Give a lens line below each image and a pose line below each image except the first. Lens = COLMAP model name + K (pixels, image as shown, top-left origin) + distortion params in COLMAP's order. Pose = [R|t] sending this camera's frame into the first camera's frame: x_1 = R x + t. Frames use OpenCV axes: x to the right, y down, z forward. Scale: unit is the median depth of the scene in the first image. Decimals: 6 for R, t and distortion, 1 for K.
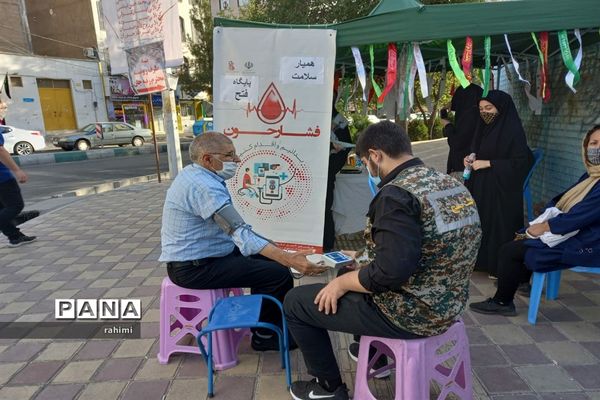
lens RADIAL K [[433.4, 0, 302.1], [0, 433.4, 228.9], [0, 0, 1]] dist [0.047699, -0.031323]
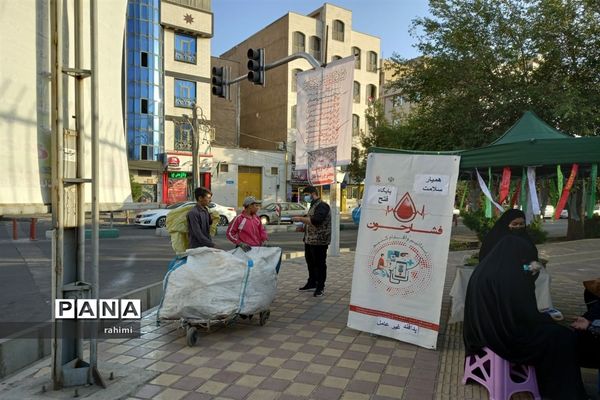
lens RADIAL K [[433.4, 0, 304.0], [0, 433.4, 210.8], [0, 0, 1]] dist [0.047699, -0.031323]
pose [[0.933824, 0.053930, -0.353644, 0.043604], [-0.131484, 0.971119, -0.199097, 0.009935], [0.332694, 0.232420, 0.913945, -0.121000]]
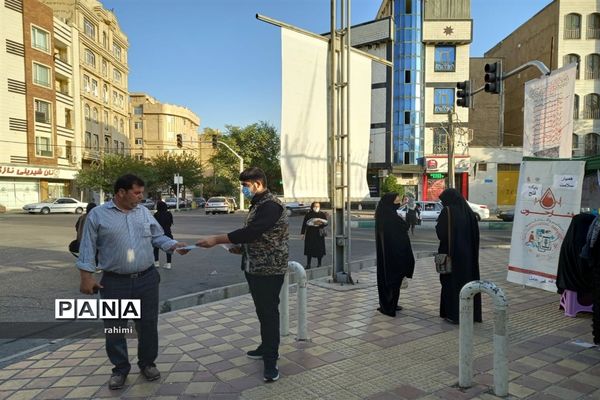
lens RADIAL K [[433.4, 0, 313.2], [0, 433.4, 198.2], [0, 0, 1]] dist [0.047699, -0.031323]
pose [[0.586750, 0.033727, -0.809066, 0.343027], [-0.222566, 0.967369, -0.121083, 0.064188], [0.778582, 0.251116, 0.575110, -0.342539]]
